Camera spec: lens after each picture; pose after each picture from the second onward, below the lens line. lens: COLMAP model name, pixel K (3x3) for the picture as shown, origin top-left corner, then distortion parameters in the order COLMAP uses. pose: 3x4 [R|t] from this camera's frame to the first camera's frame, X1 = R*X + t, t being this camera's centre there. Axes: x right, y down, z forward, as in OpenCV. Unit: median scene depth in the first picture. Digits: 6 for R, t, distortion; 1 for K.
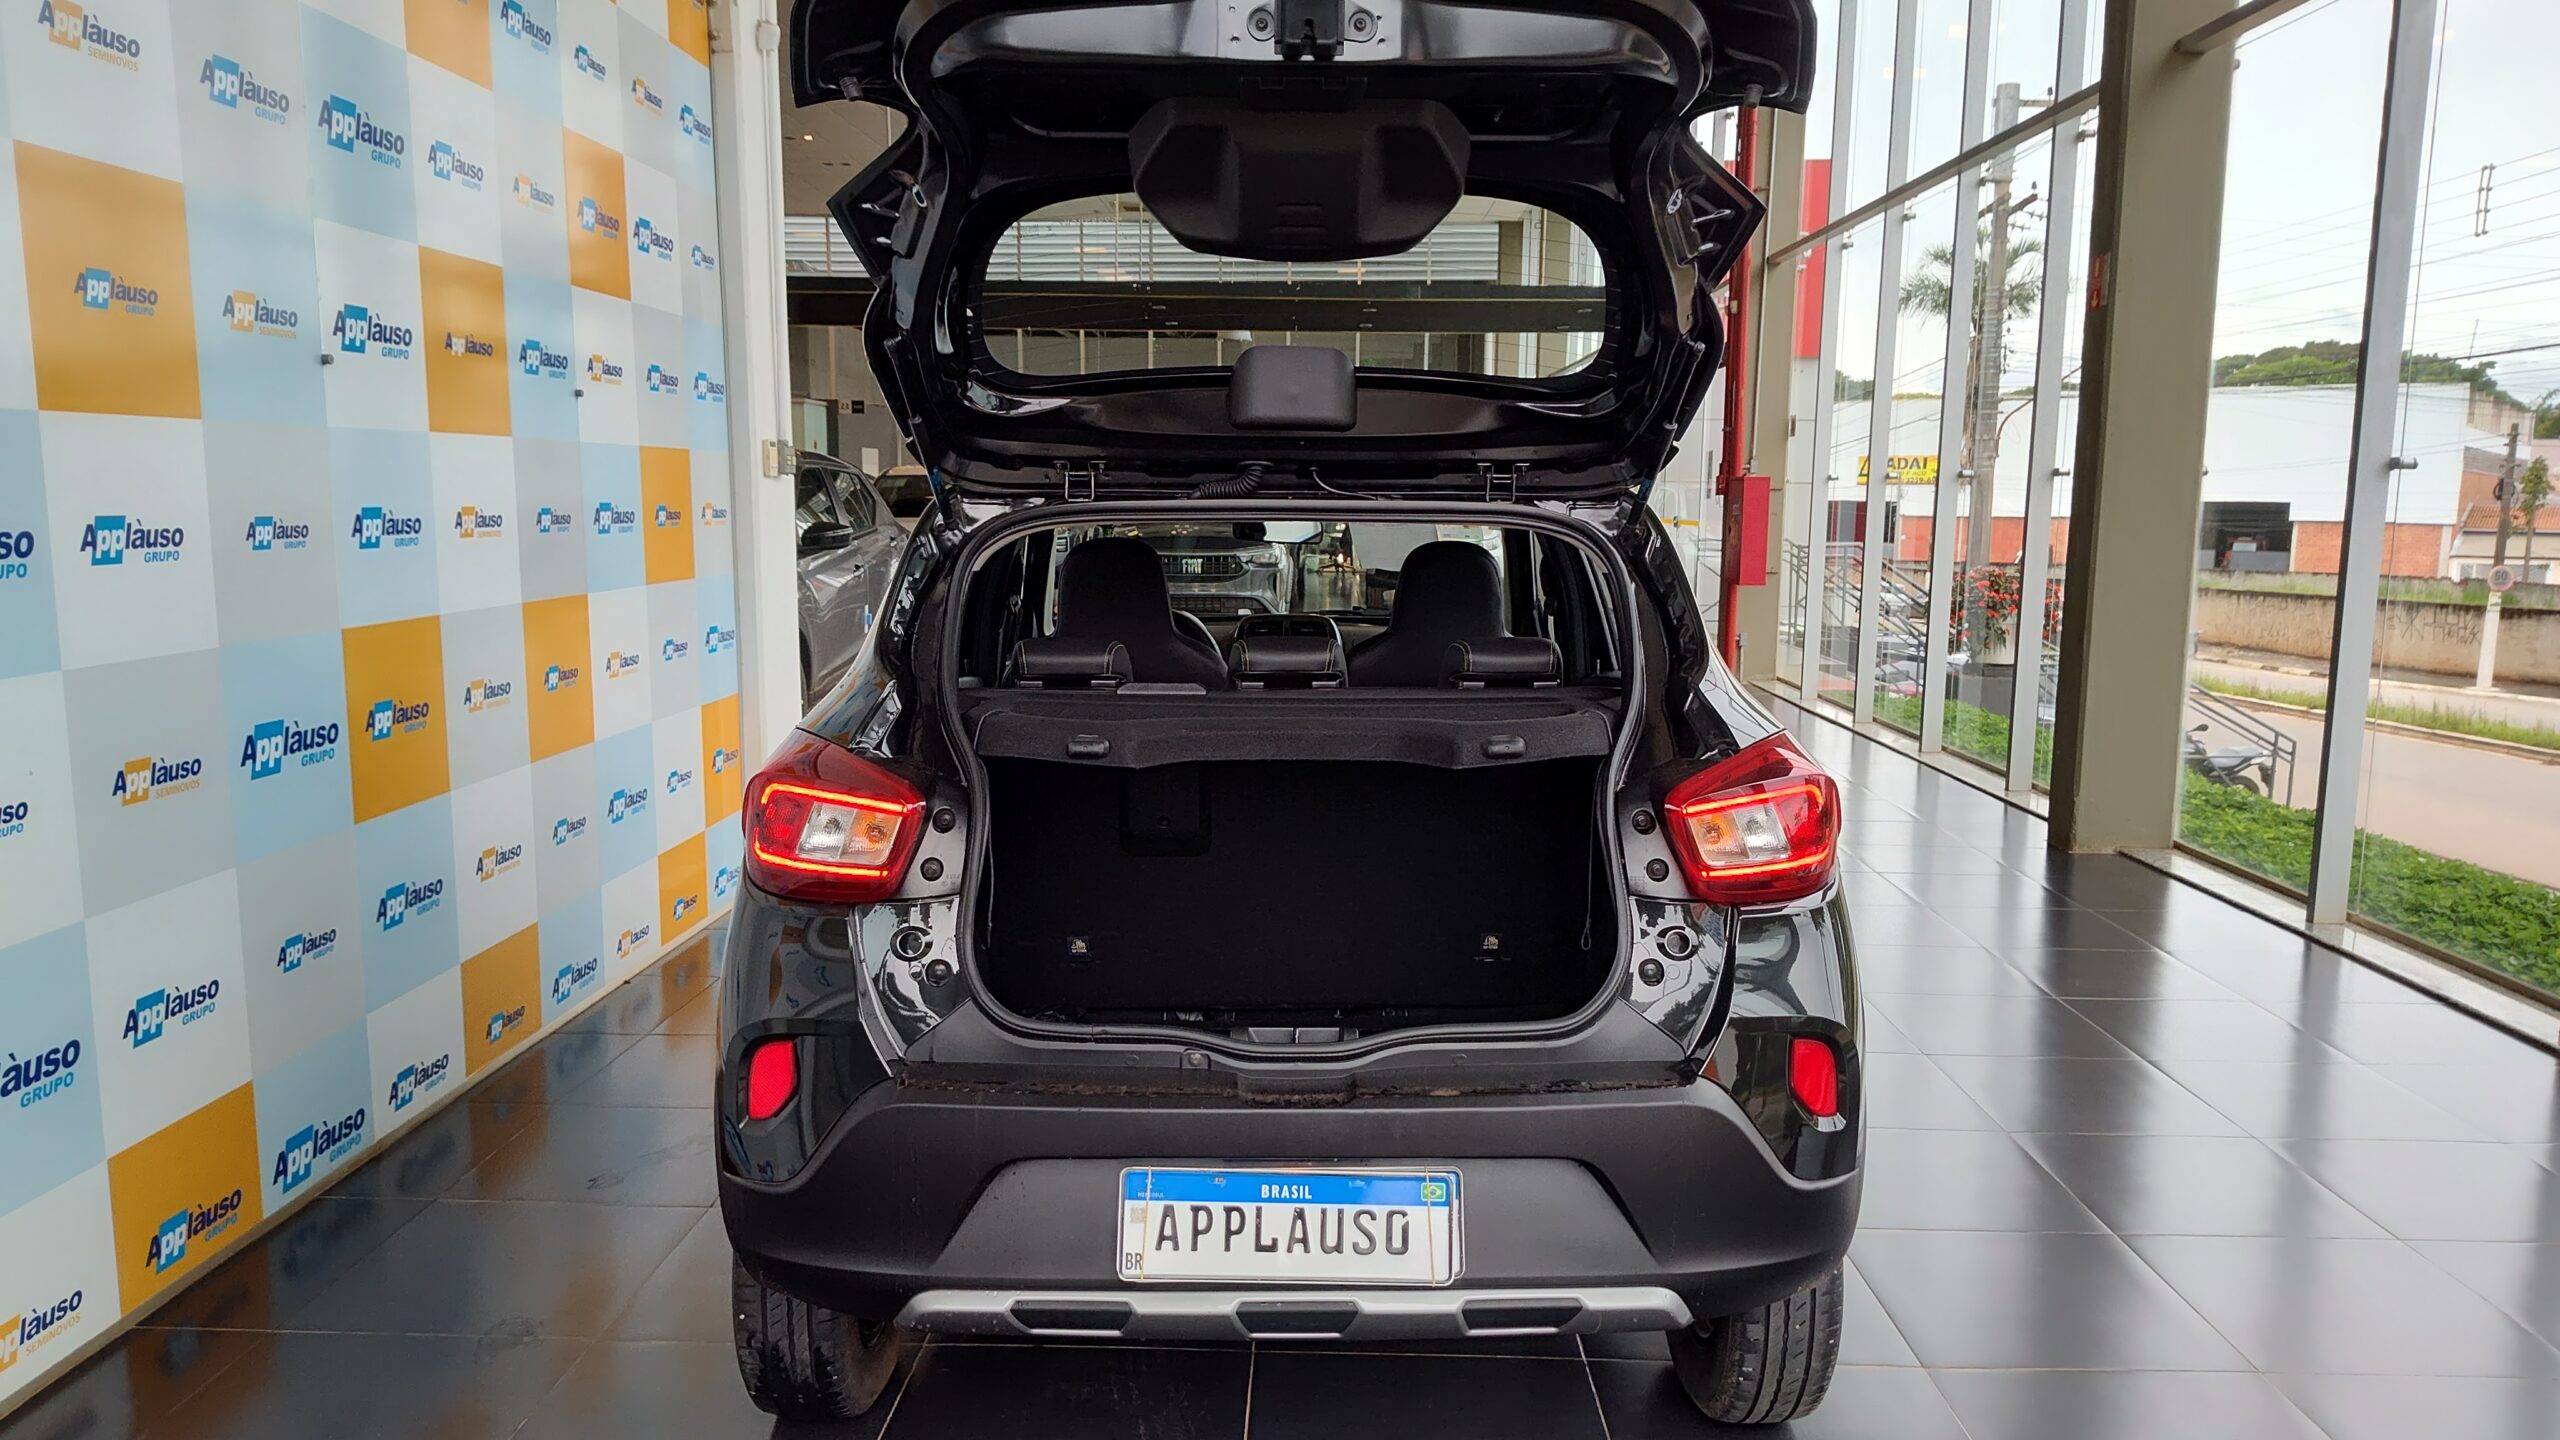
lens RADIAL K [[1759.9, 0, 1319.2], [0, 1759.9, 728.7], [0, 0, 1]] dist [0.034536, -0.000299]
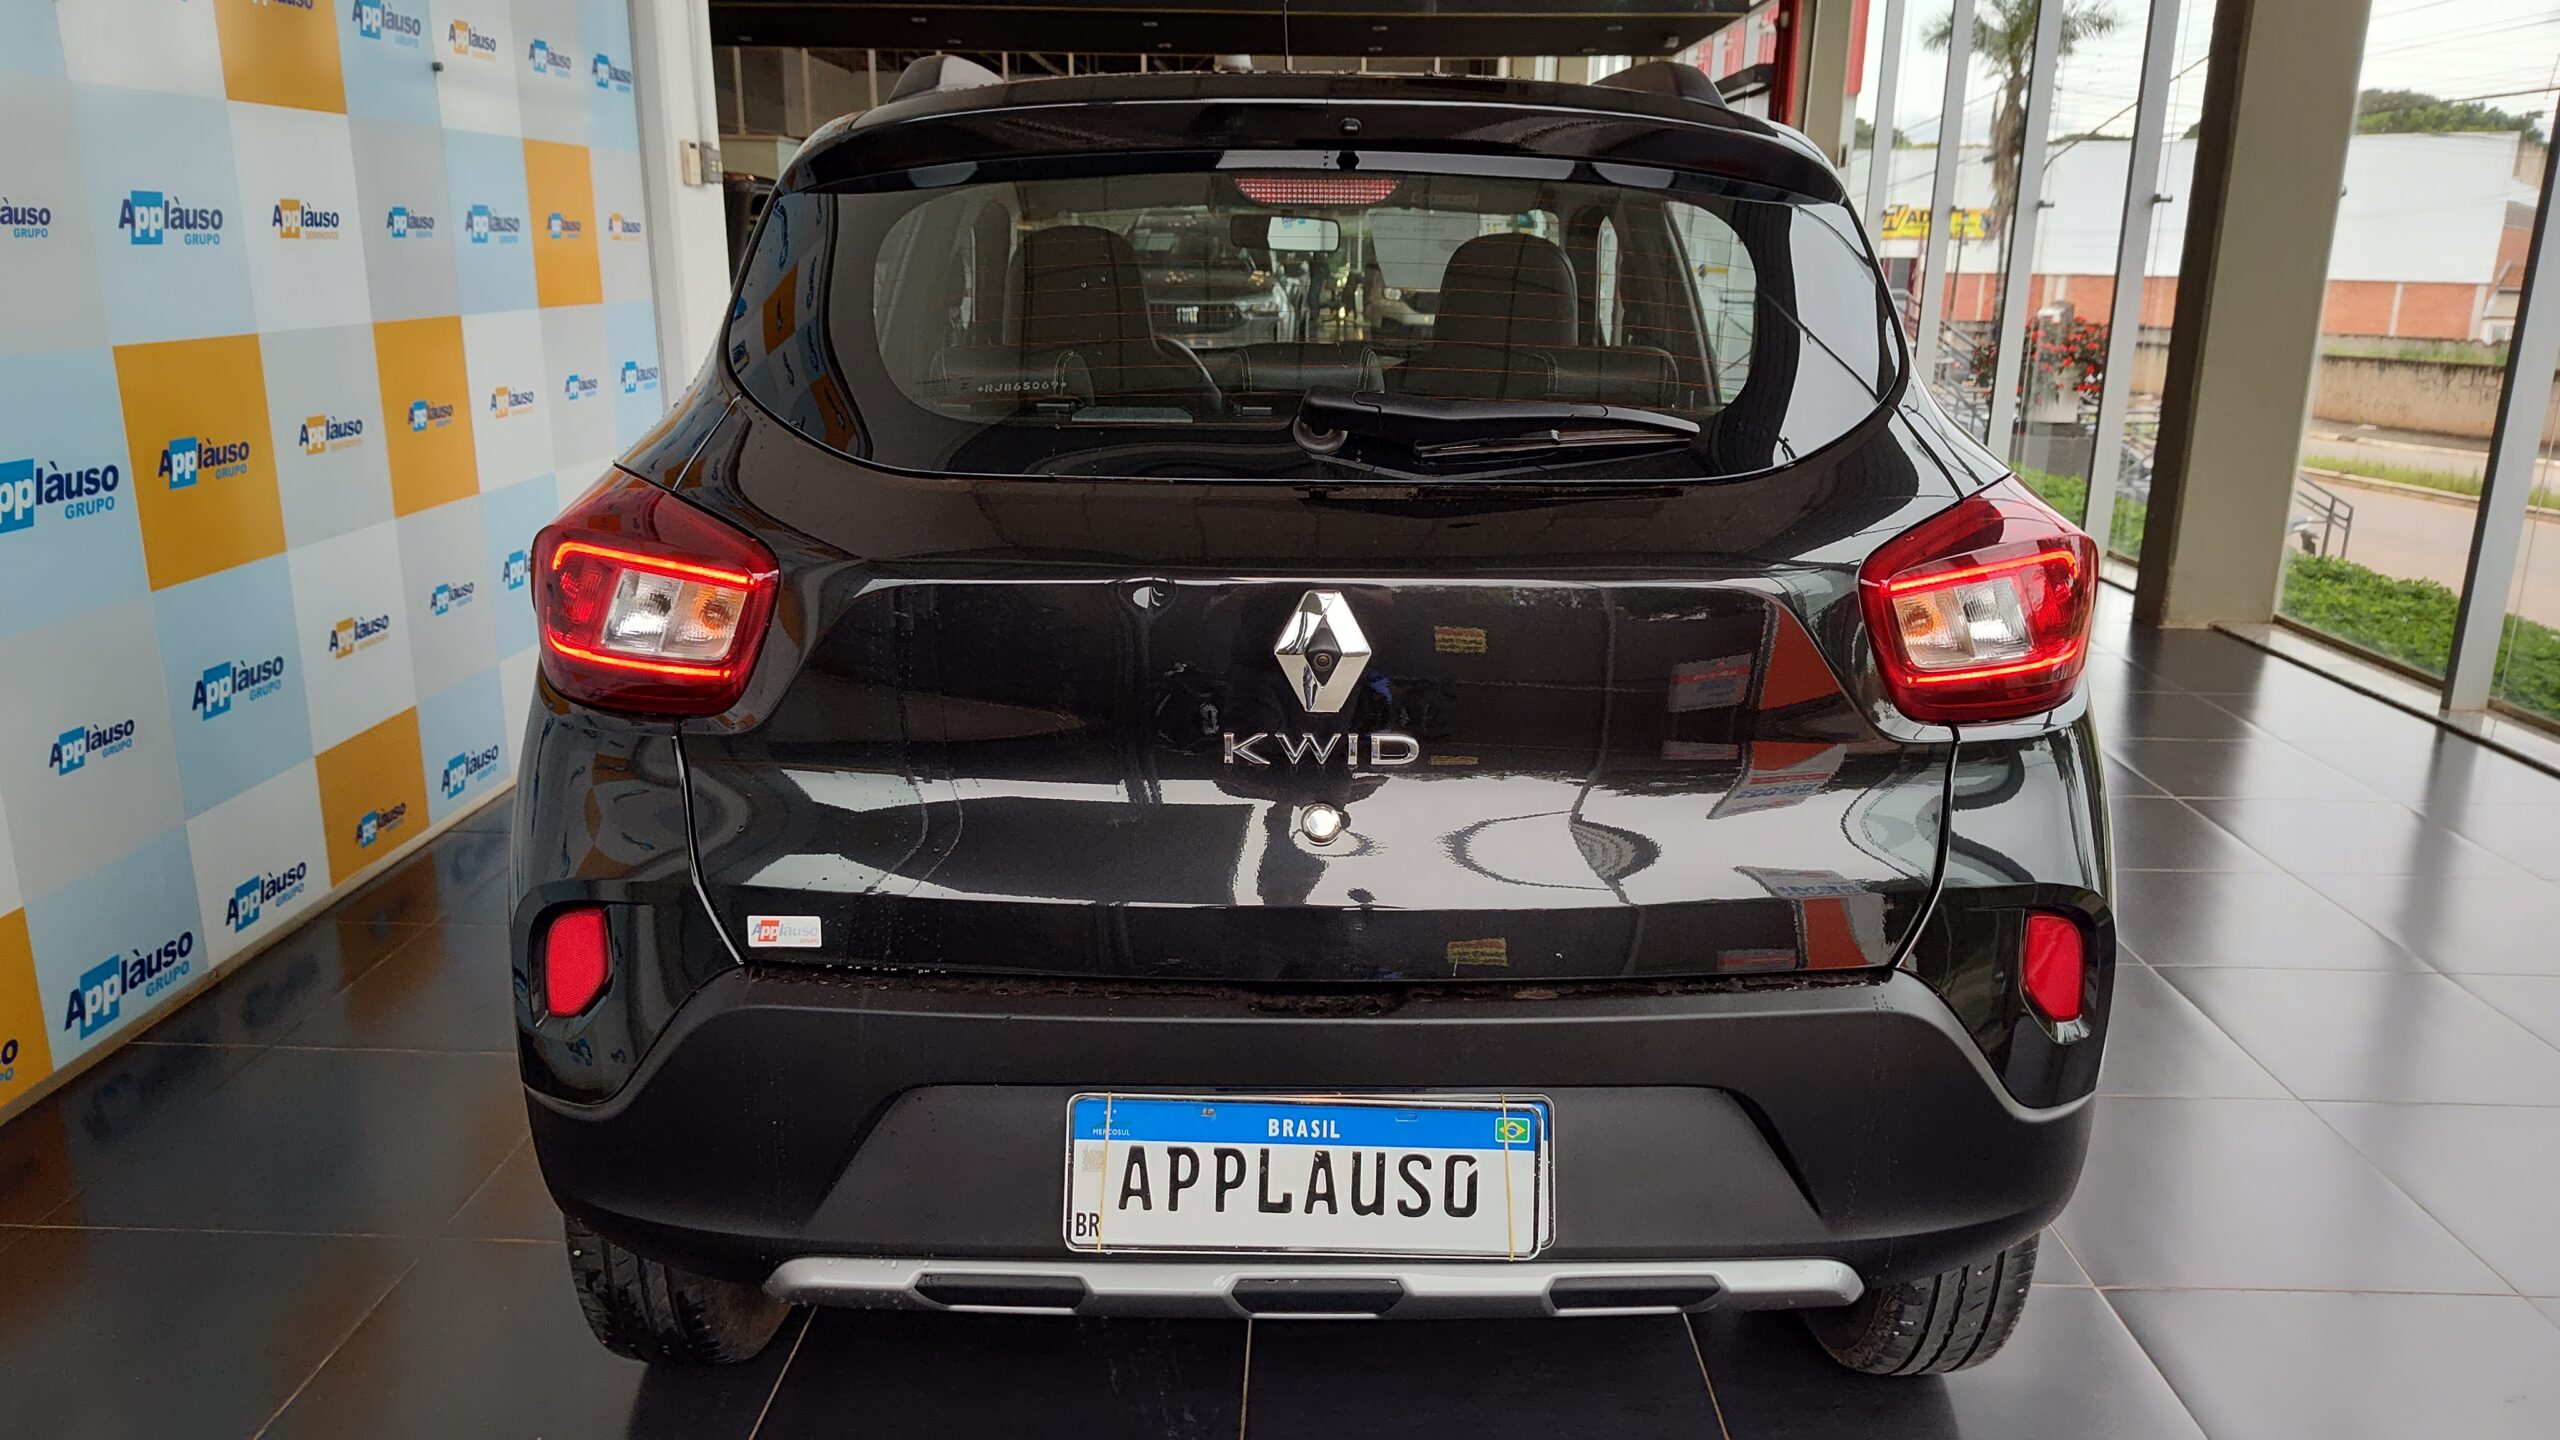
lens RADIAL K [[1737.0, 0, 1280.0], [0, 1737.0, 720.0], [0, 0, 1]] dist [0.033630, -0.052433]
pose [[0.999768, 0.006189, -0.020649, -0.010671], [-0.003470, 0.991613, 0.129195, 0.008290], [0.021275, -0.129093, 0.991404, 0.240240]]
